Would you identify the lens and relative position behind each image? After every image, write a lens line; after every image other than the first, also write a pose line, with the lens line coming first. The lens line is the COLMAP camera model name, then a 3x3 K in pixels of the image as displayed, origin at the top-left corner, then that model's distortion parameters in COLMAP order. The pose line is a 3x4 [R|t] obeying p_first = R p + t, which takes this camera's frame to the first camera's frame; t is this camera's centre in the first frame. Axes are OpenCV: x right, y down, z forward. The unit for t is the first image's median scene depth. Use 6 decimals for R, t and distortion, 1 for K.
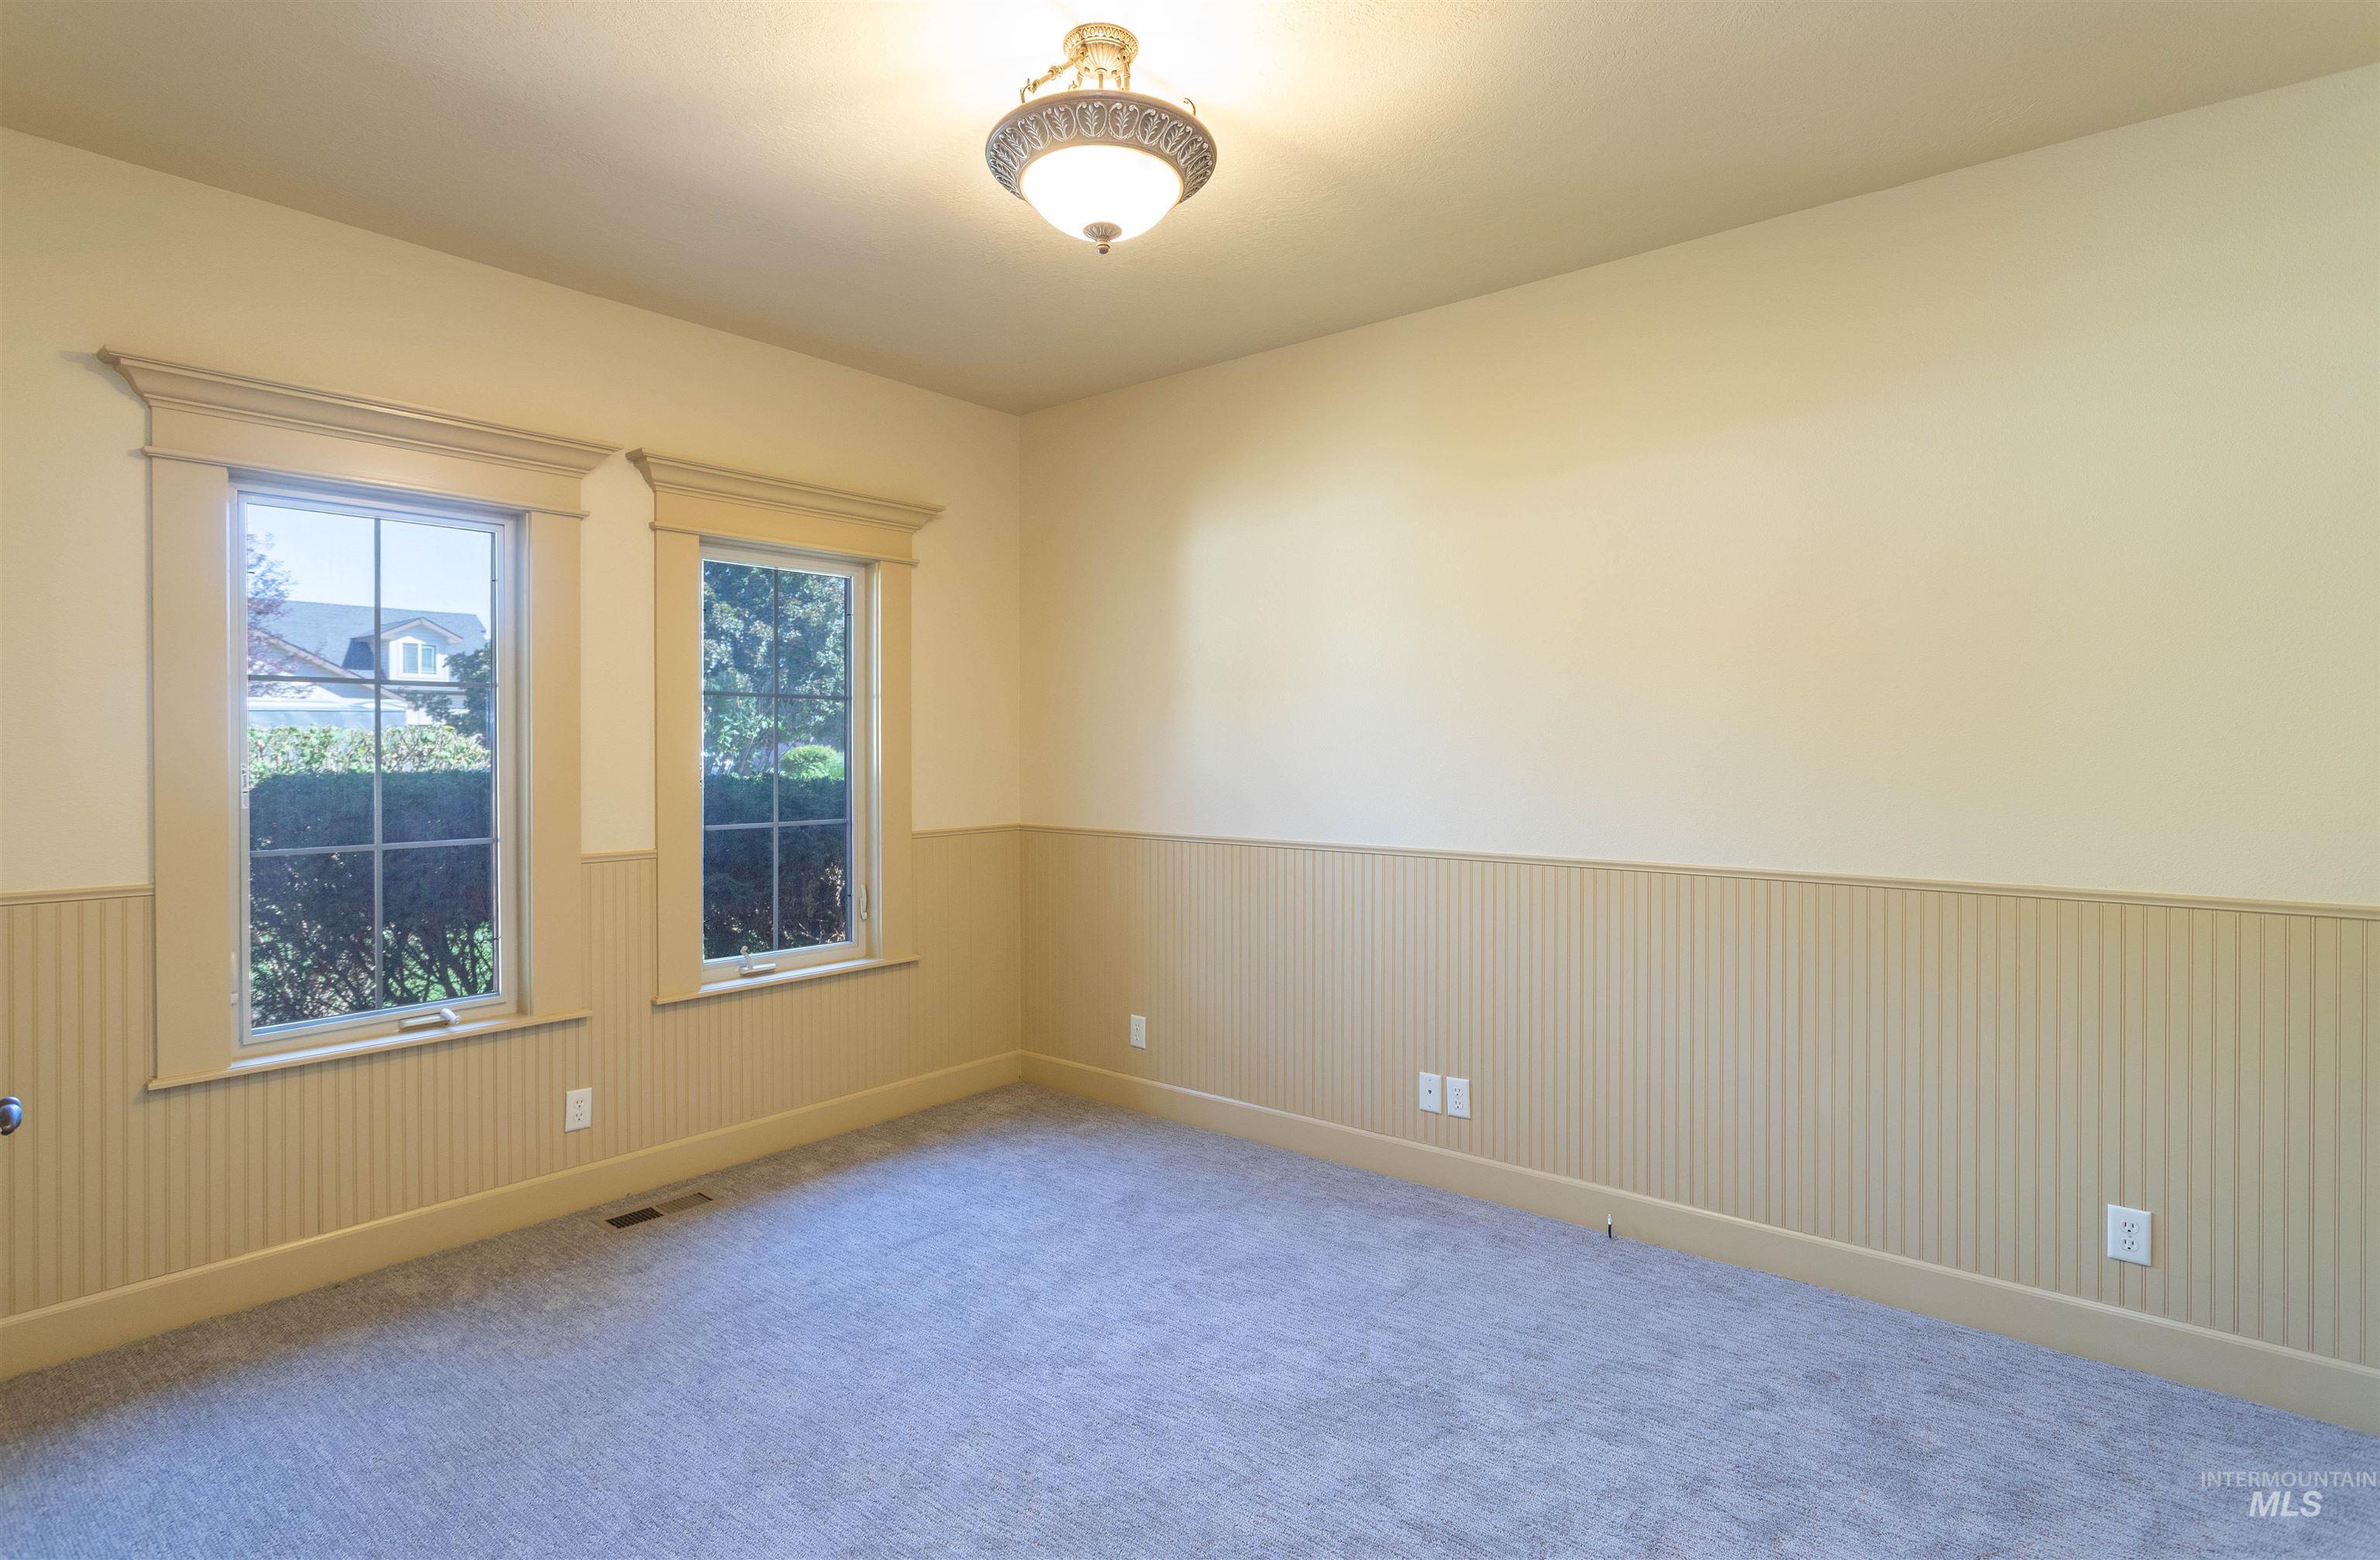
lens RADIAL K [[1214.6, 0, 1194.2], [0, 1214.6, 767.1], [0, 0, 1]] dist [-0.002442, 0.000680]
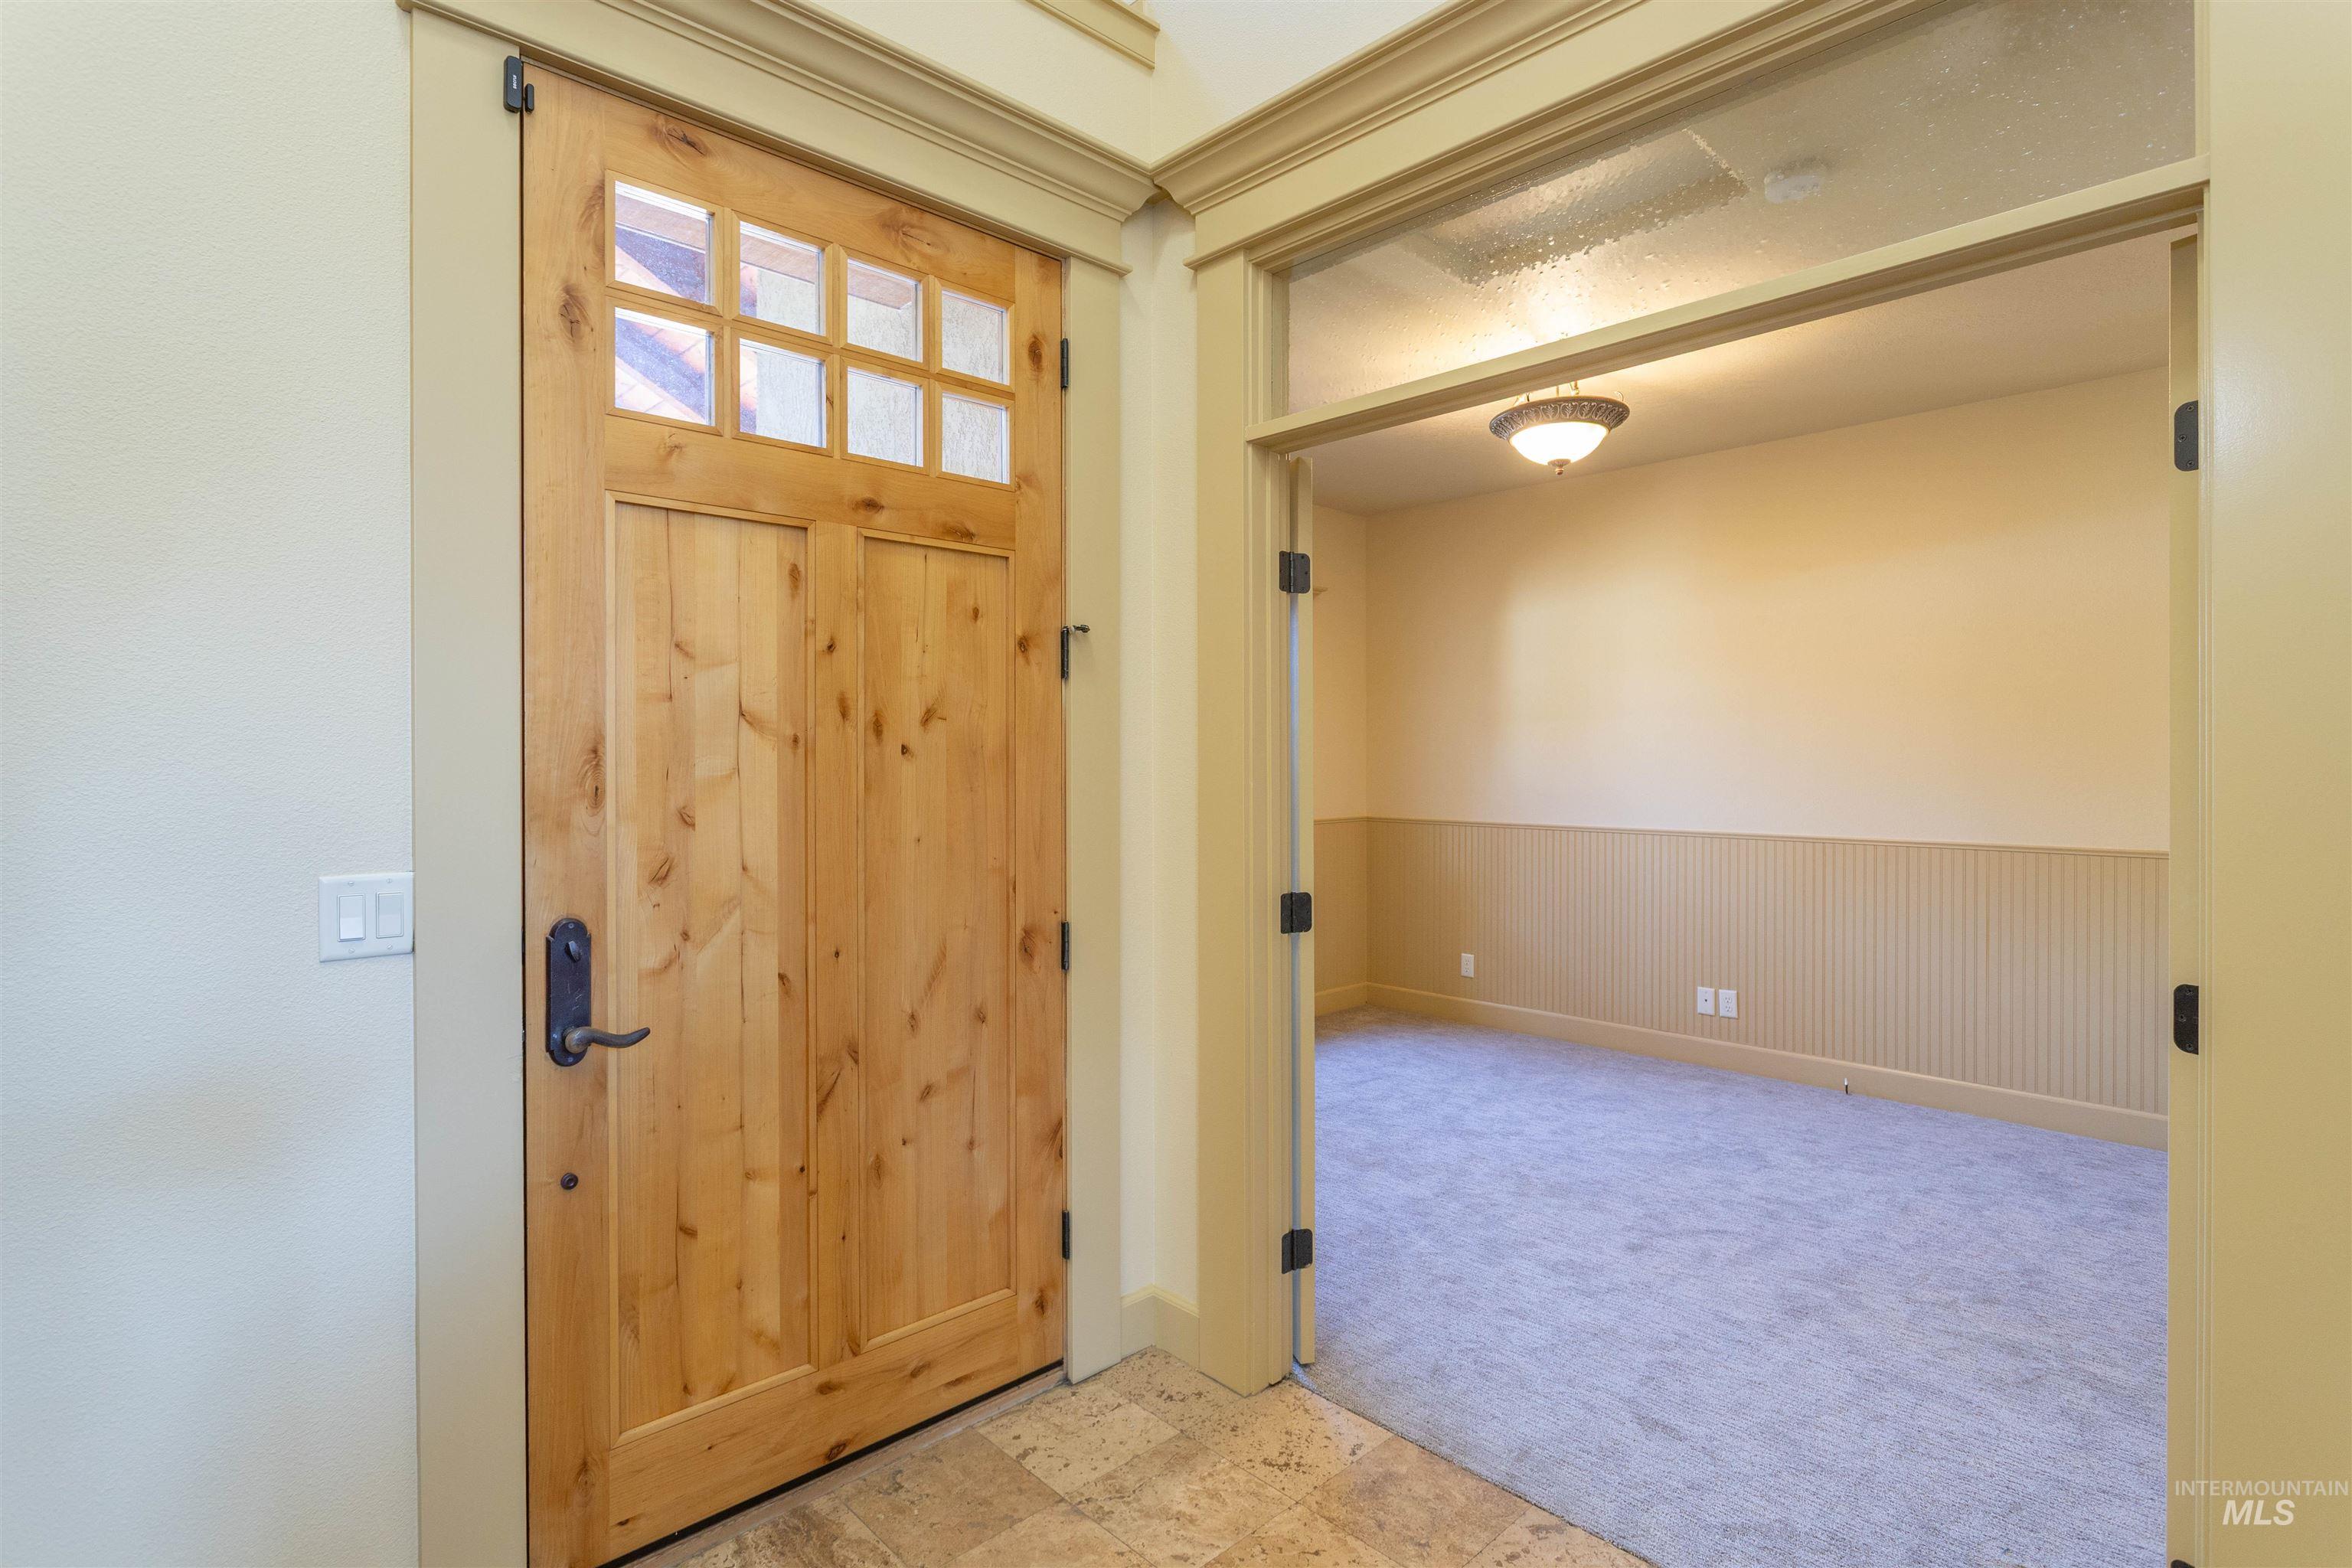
lens RADIAL K [[1196.3, 0, 1171.4], [0, 1196.3, 784.0], [0, 0, 1]] dist [-0.000440, 0.000624]
pose [[0.992522, 0.000889, -0.122063, -0.315767], [-0.000439, 0.999993, 0.003715, 0.008995], [0.122066, -0.003634, 0.992515, -0.578414]]
